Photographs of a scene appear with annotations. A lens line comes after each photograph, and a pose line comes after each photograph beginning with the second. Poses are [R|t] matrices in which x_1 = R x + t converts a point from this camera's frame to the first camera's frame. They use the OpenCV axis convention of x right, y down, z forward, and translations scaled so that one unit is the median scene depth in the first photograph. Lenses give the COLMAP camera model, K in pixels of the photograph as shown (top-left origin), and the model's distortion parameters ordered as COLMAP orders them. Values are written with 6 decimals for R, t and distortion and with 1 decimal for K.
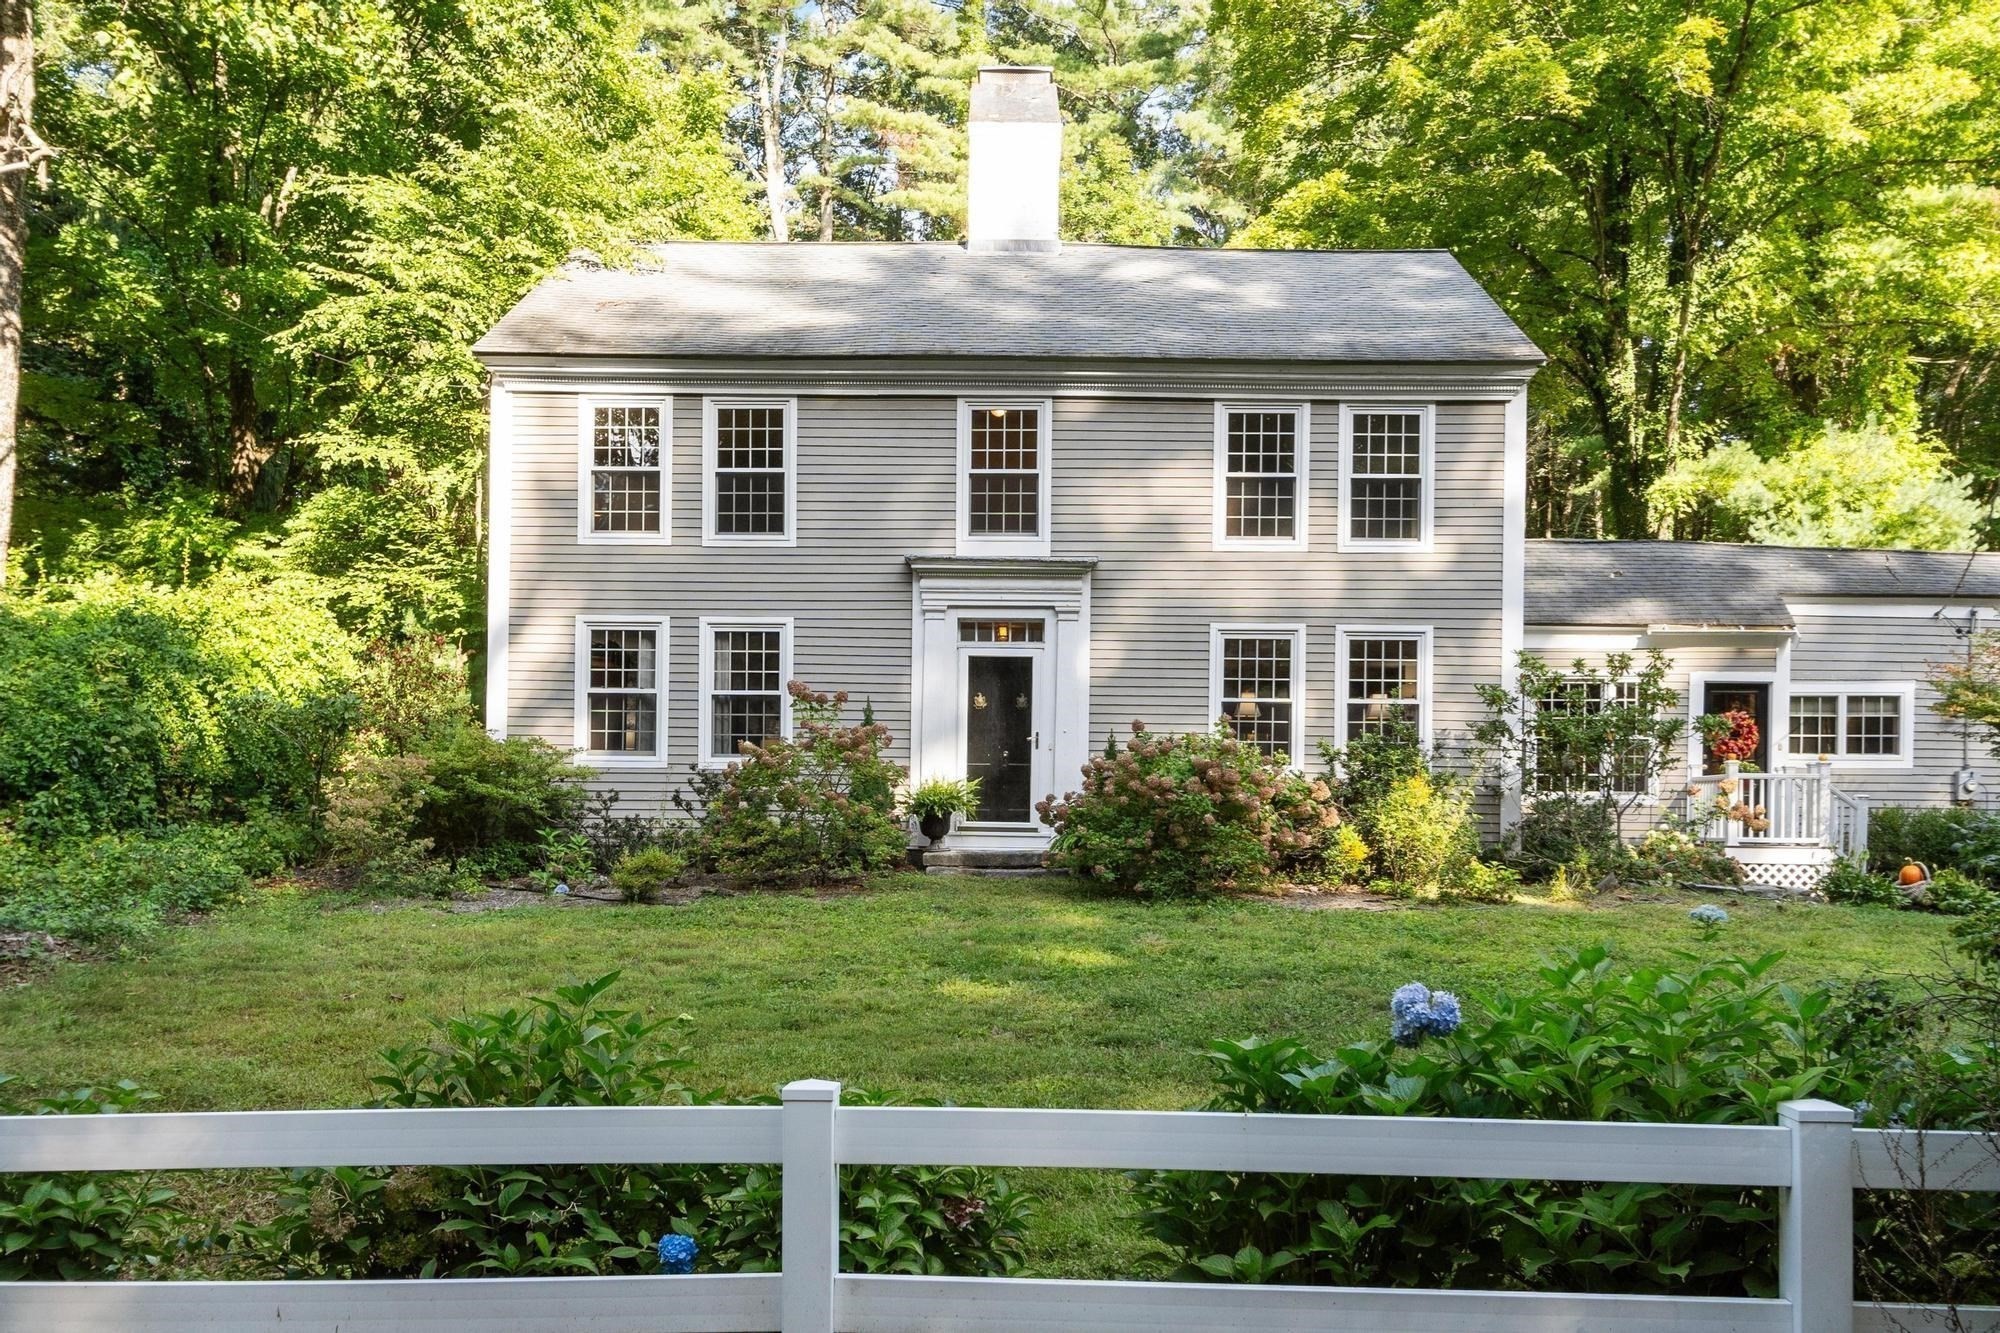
lens RADIAL K [[1710.5, 0, 996.8], [0, 1710.5, 656.3], [0, 0, 1]] dist [-0.010085, 0.008676]
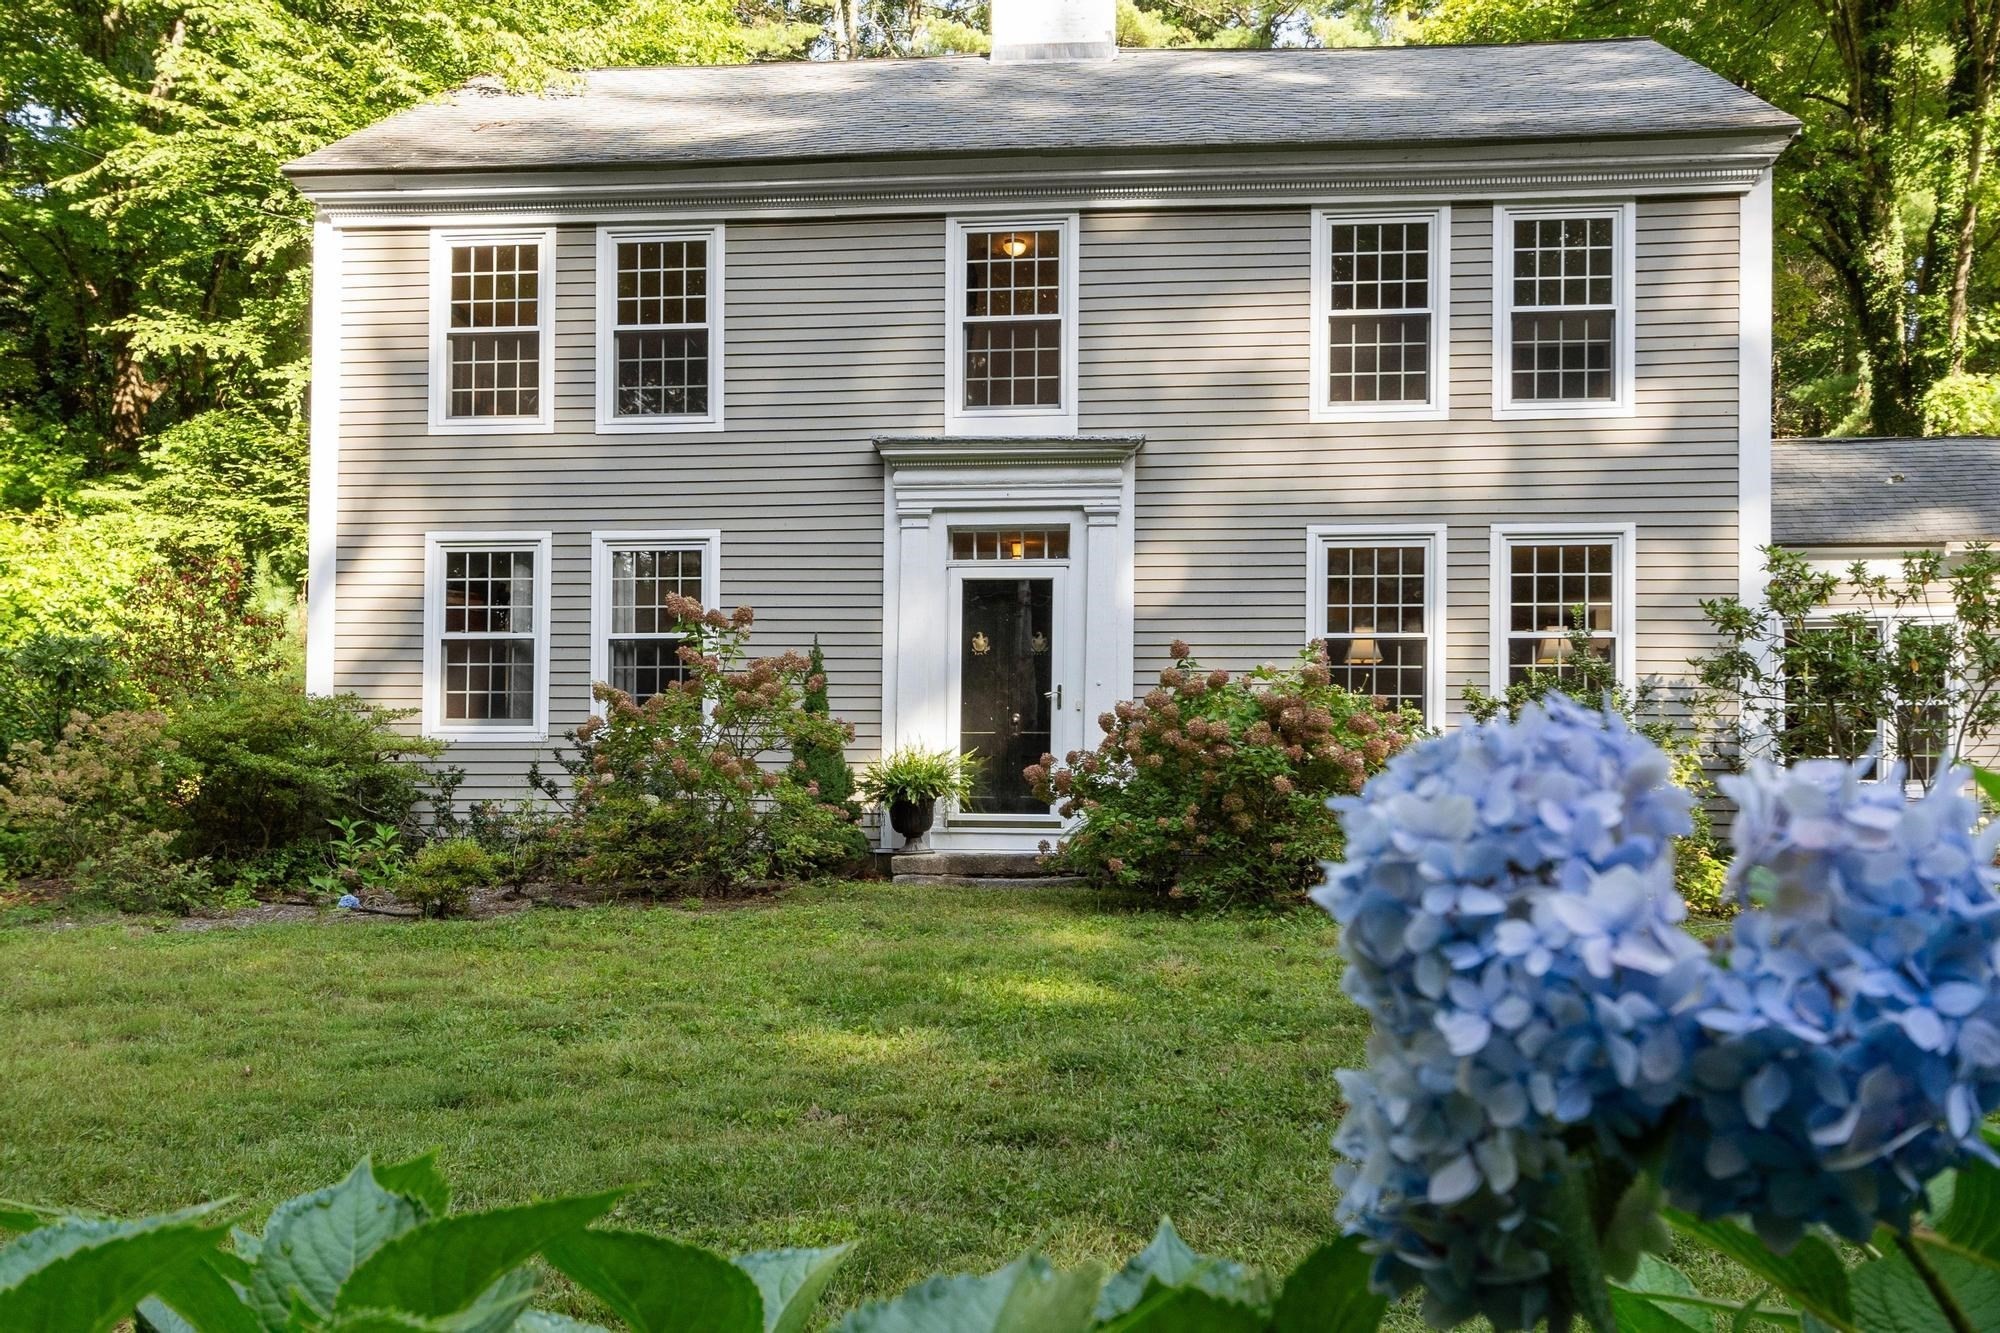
lens RADIAL K [[1909.7, 0, 1002.7], [0, 1909.7, 679.6], [0, 0, 1]] dist [-0.001756, 0.000000]
pose [[0.997577, -0.008456, -0.069057, 0.053792], [0.008009, 0.999945, -0.006745, 0.046632], [0.069110, 0.006176, 0.997590, 0.215794]]
